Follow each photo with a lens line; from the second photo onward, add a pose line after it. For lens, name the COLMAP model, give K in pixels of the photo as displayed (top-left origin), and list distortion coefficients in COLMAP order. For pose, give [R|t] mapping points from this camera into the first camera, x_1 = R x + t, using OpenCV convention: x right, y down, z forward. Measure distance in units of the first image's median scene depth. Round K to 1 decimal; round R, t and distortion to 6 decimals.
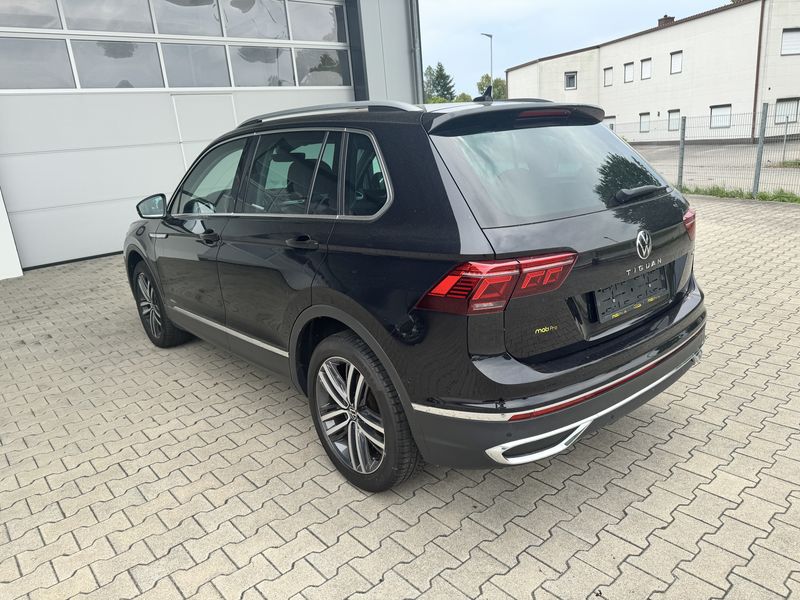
lens RADIAL K [[568.5, 0, 414.2], [0, 568.5, 301.5], [0, 0, 1]] dist [0.001499, -0.007957]
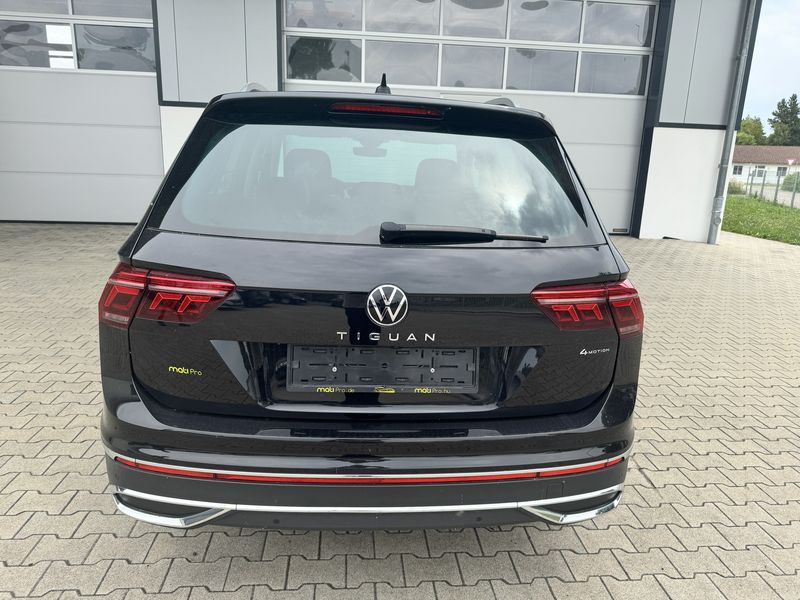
lens RADIAL K [[568.5, 0, 402.6], [0, 568.5, 302.4], [0, 0, 1]] dist [0.001499, -0.007957]
pose [[0.803466, 0.249913, -0.540358, 0.644558], [-0.257185, 0.964270, 0.063559, -0.123802], [0.536935, 0.087905, 0.839032, 0.368674]]
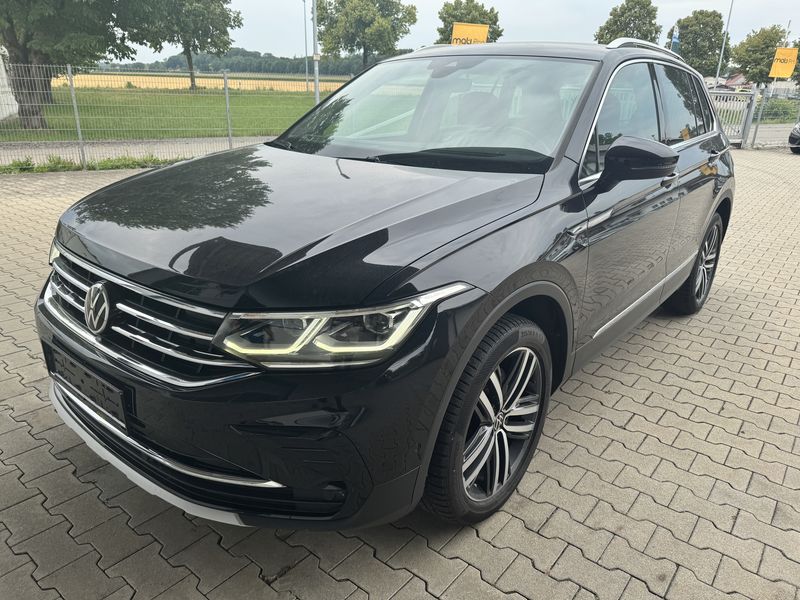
lens RADIAL K [[568.5, 0, 404.8], [0, 568.5, 303.9], [0, 0, 1]] dist [0.001499, -0.007957]
pose [[-0.169329, -0.271746, 0.947355, -1.373843], [0.261275, 0.914466, 0.309011, -0.366108], [-0.950296, 0.299845, -0.083845, 1.806442]]
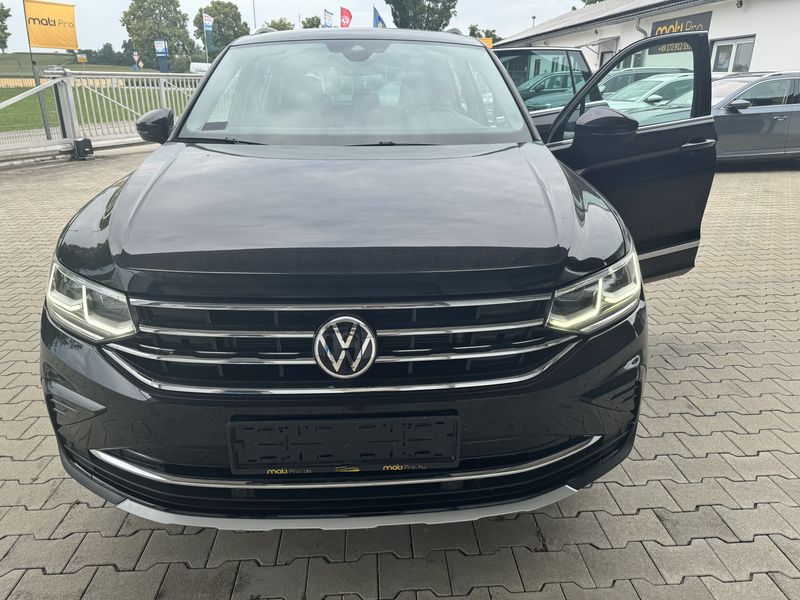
lens RADIAL K [[568.5, 0, 401.0], [0, 568.5, 297.3], [0, 0, 1]] dist [0.001499, -0.007957]
pose [[-0.780708, -0.141964, 0.608556, -1.068368], [0.230054, 0.840161, 0.491126, -0.525166], [-0.581007, 0.523427, -0.623261, 2.327069]]
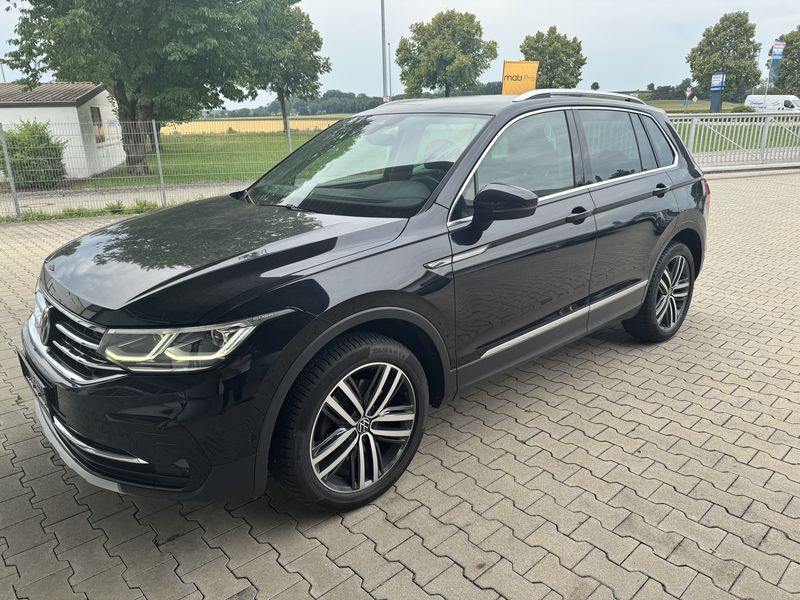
lens RADIAL K [[568.5, 0, 405.4], [0, 568.5, 304.2], [0, 0, 1]] dist [0.001499, -0.007957]
pose [[-0.019701, -0.221673, 0.974922, -1.538912], [0.297529, 0.929634, 0.217388, -0.312719], [-0.954510, 0.294350, 0.047639, 1.528231]]
